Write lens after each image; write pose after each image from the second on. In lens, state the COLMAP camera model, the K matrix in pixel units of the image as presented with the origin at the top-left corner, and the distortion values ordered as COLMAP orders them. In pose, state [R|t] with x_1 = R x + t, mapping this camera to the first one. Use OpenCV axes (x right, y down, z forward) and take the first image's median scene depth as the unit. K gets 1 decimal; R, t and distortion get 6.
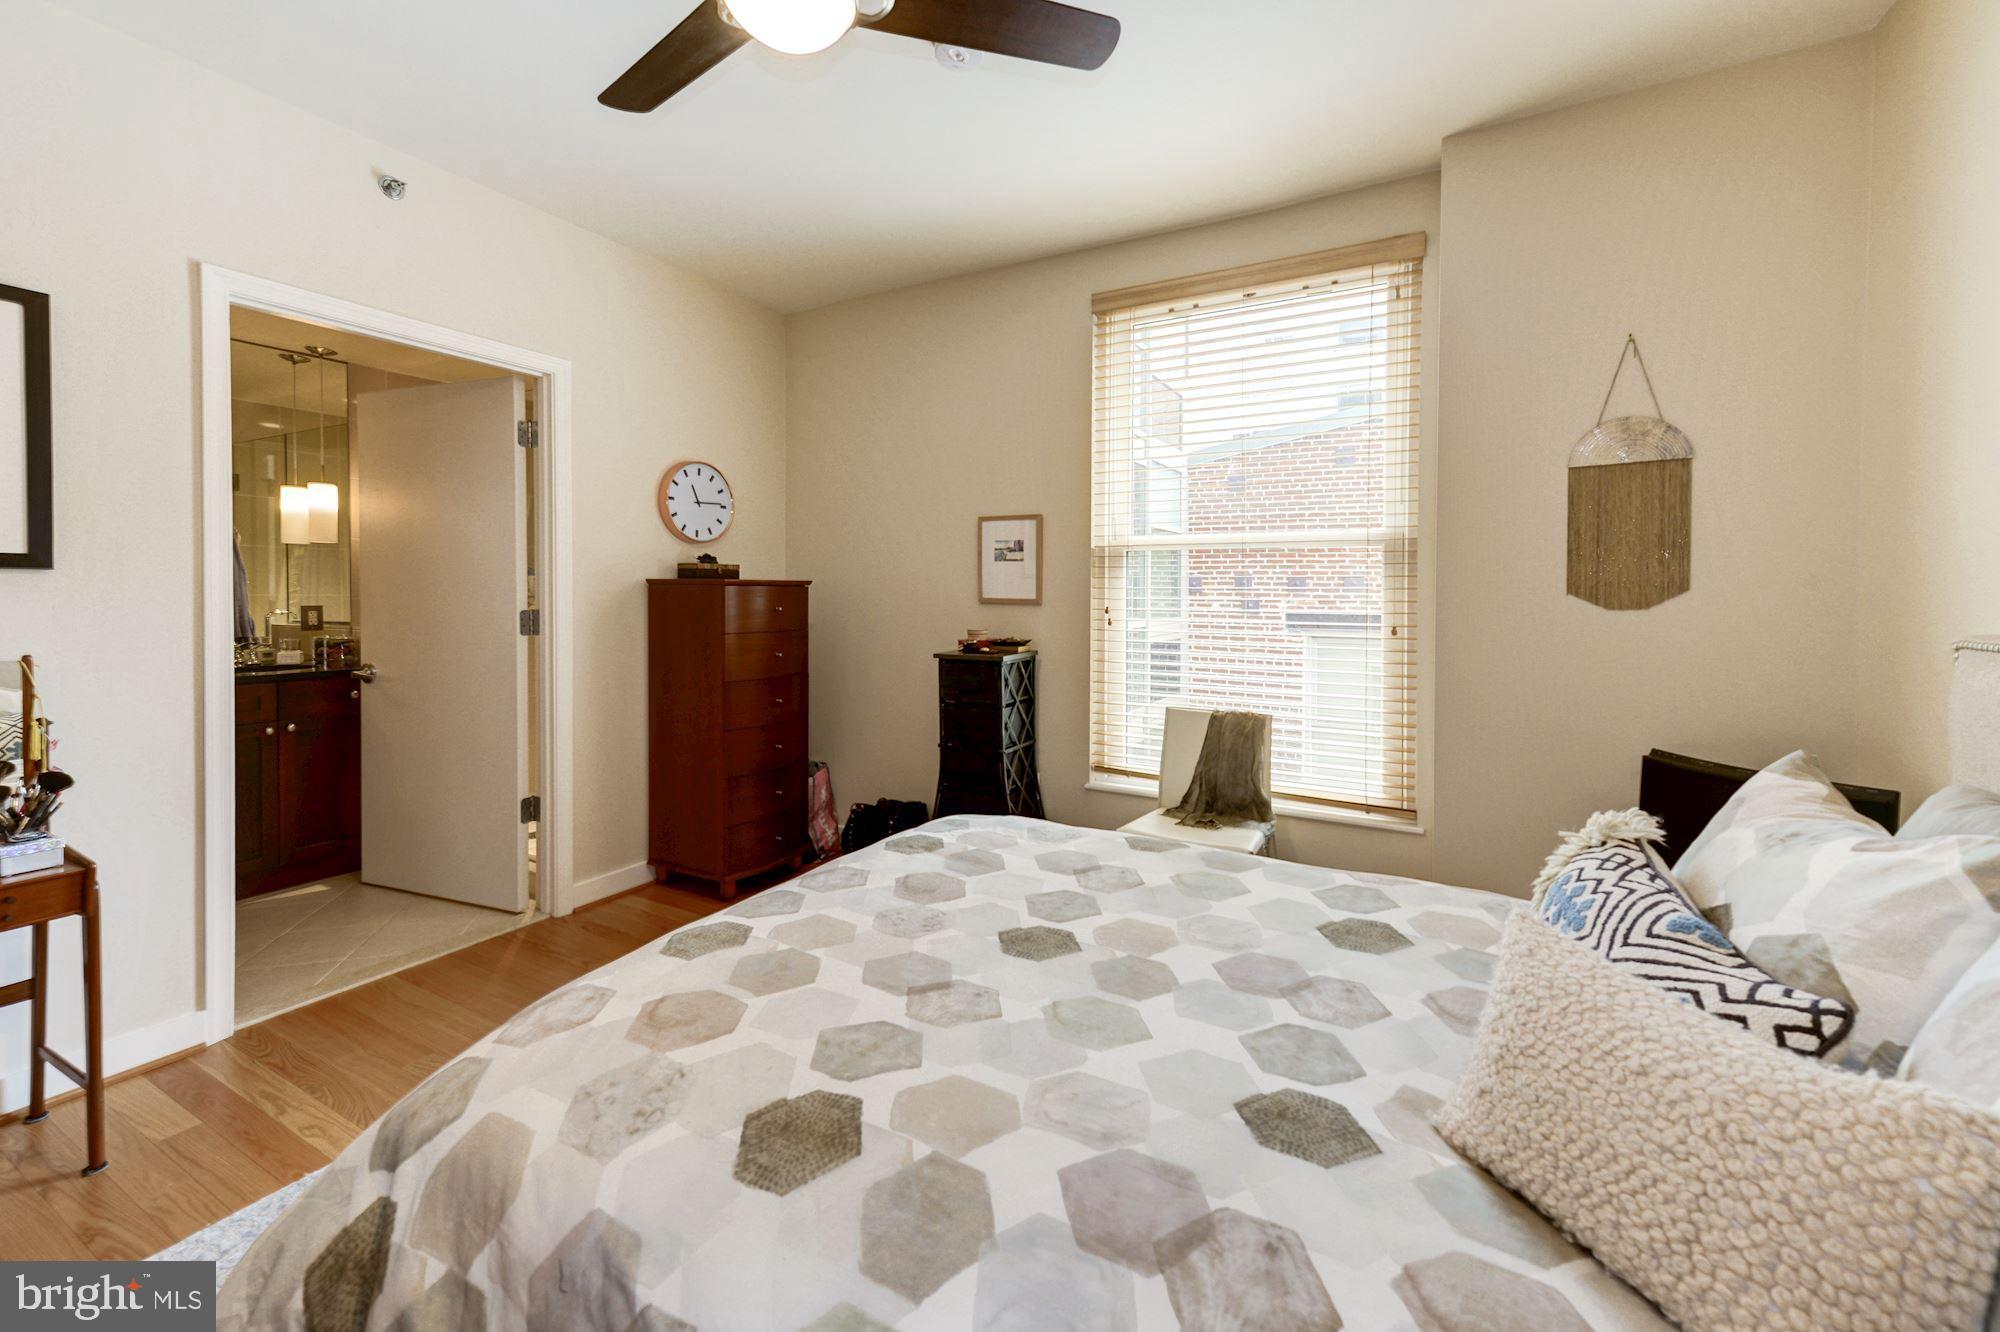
lens RADIAL K [[808.9, 0, 1000.5], [0, 808.9, 601.0], [0, 0, 1]] dist [-0.000314, 0.006564]
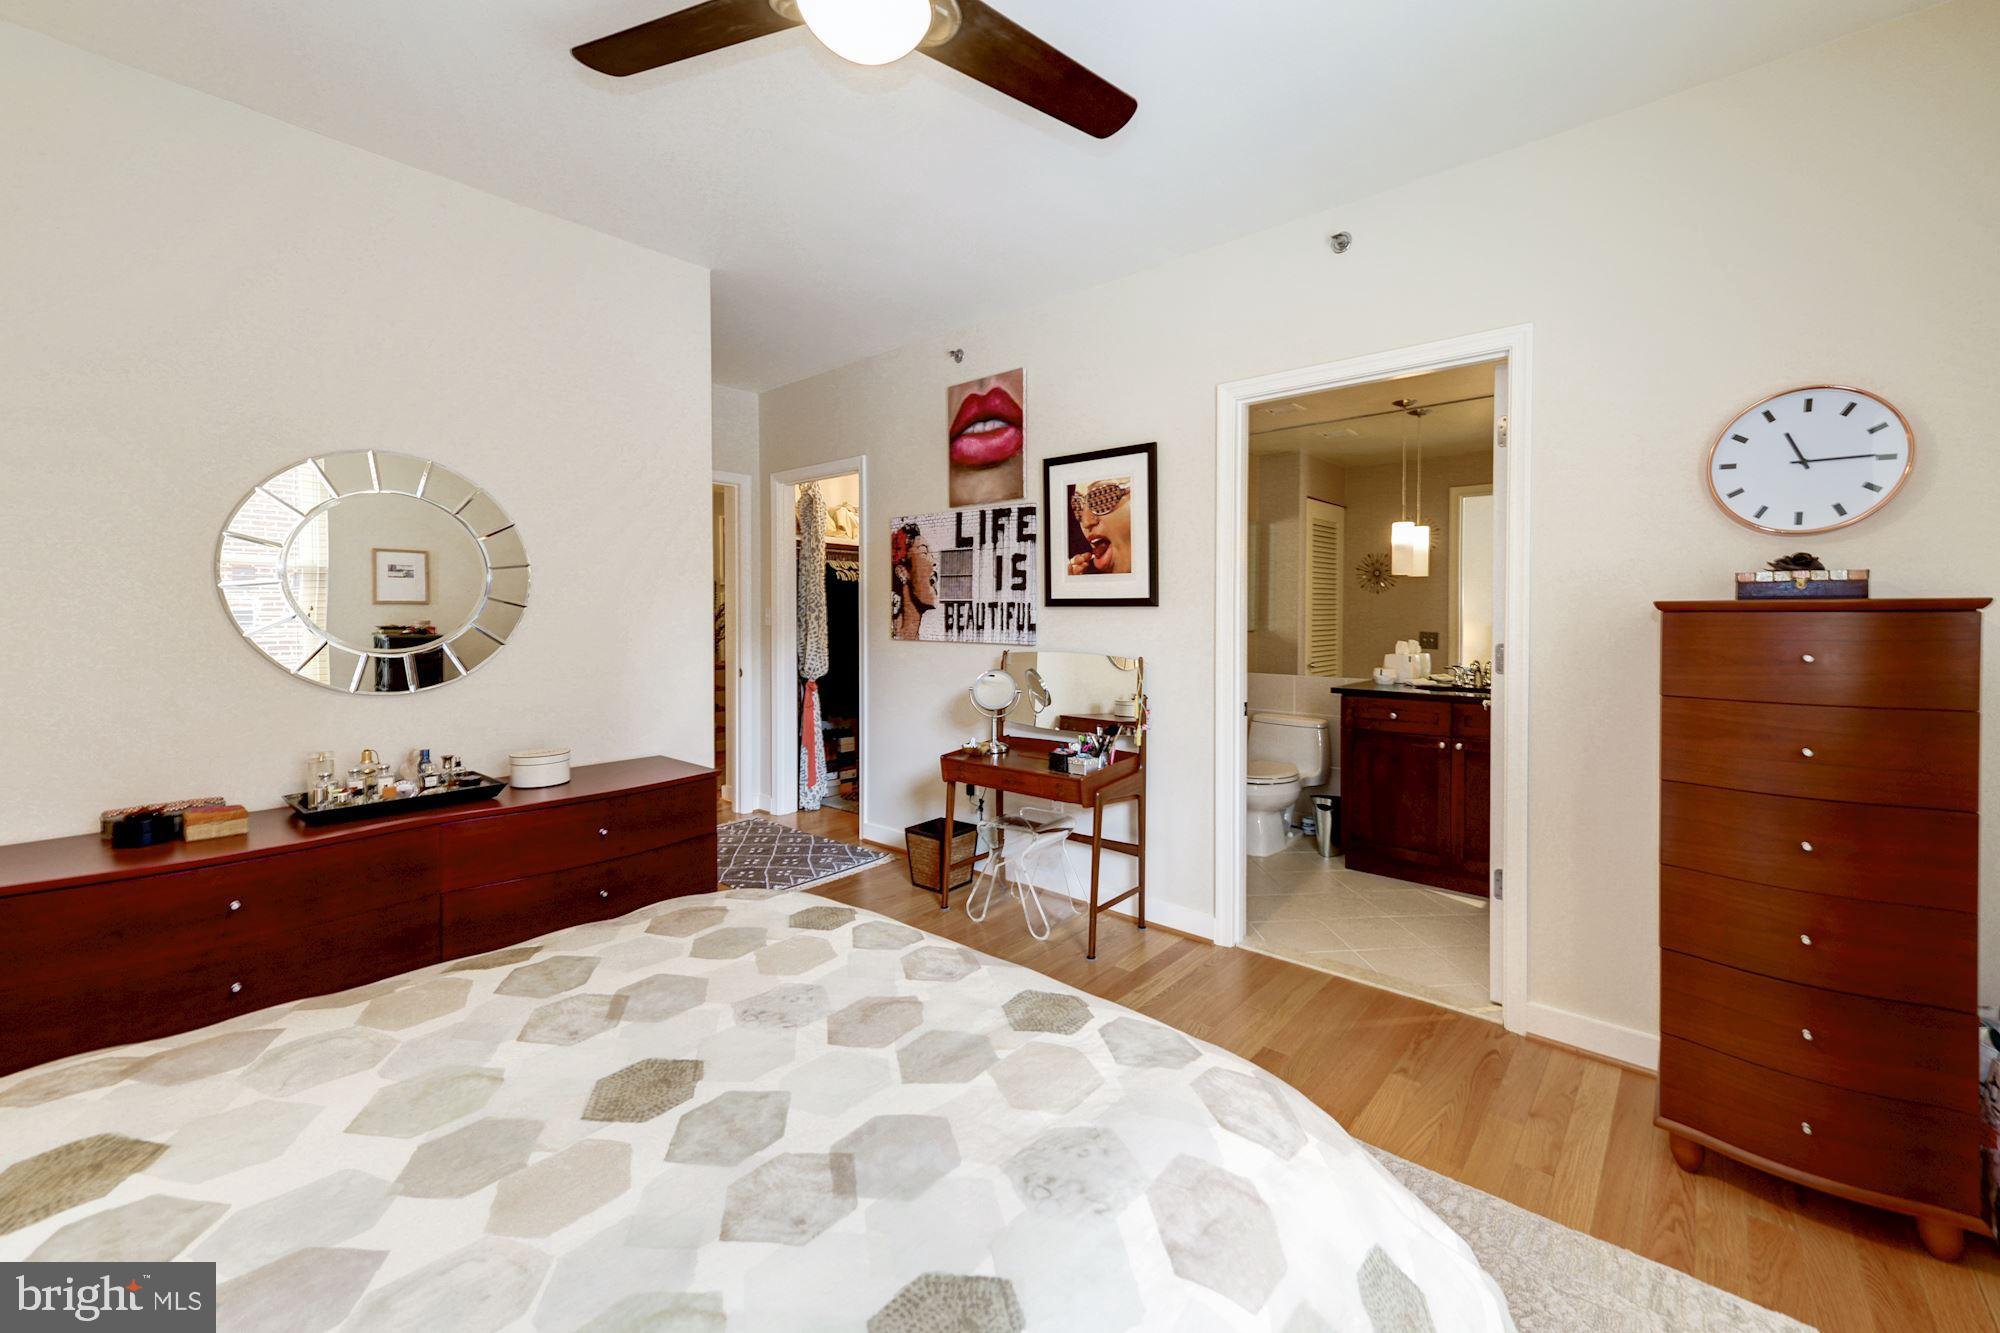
lens RADIAL K [[799.3, 0, 1009.4], [0, 799.3, 630.9], [0, 0, 1]] dist [0.018096, 0.000205]
pose [[-0.195878, 0.015188, -0.980511, 0.545730], [-0.014076, 0.999733, 0.018298, -0.017046], [0.980527, 0.017386, -0.195612, 1.129974]]
